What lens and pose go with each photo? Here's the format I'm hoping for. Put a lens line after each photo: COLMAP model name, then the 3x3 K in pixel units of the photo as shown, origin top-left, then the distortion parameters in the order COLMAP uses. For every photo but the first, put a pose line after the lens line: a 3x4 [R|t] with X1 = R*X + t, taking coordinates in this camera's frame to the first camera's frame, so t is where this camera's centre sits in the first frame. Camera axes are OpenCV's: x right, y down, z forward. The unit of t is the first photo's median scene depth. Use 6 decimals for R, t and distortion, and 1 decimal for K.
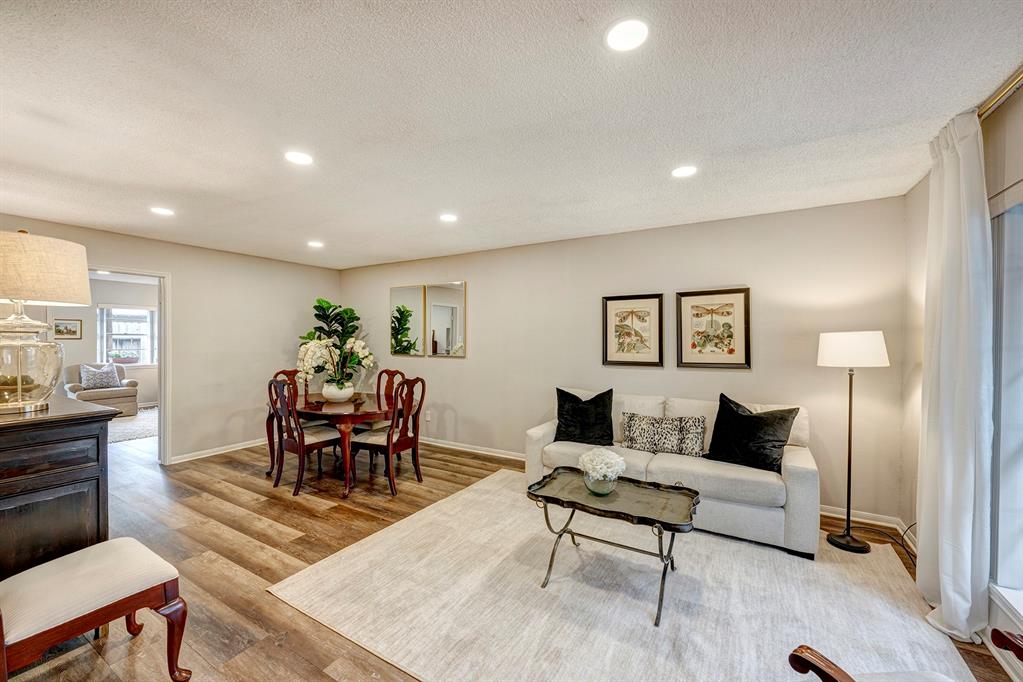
lens RADIAL K [[413.4, 0, 514.6], [0, 413.4, 339.3], [0, 0, 1]] dist [0.004360, 0.000462]
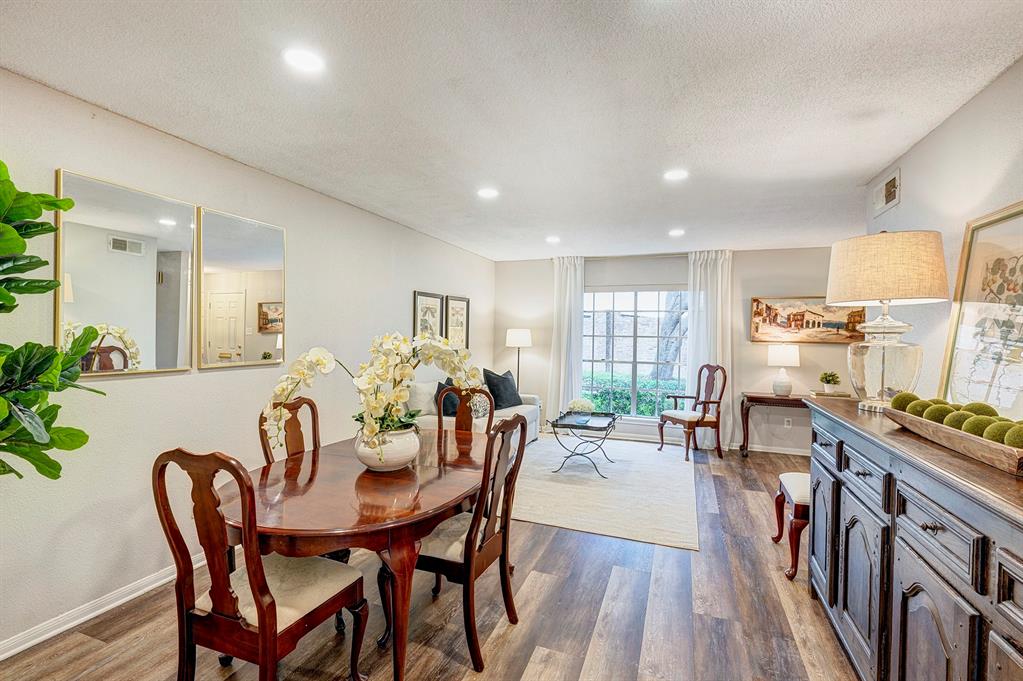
lens RADIAL K [[447.9, 0, 542.5], [0, 447.9, 338.9], [0, 0, 1]] dist [-0.001650, -0.000094]
pose [[-0.219354, -0.017235, 0.975493, -0.996670], [-0.010740, 0.999826, 0.015250, -0.004834], [-0.975586, -0.007131, -0.219501, 0.987626]]
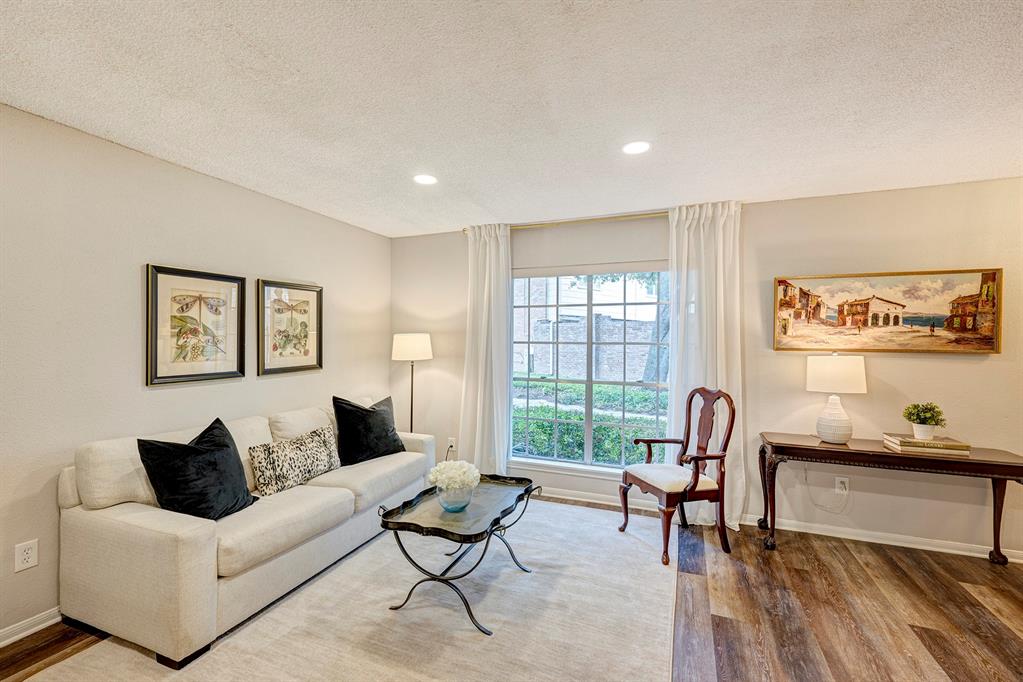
lens RADIAL K [[447.9, 0, 503.1], [0, 447.9, 340.4], [0, 0, 1]] dist [-0.001650, -0.000094]
pose [[-0.147317, -0.003818, 0.989082, -0.490534], [-0.001362, 0.999992, 0.003657, -0.002500], [-0.989088, -0.000809, -0.147321, 0.648015]]
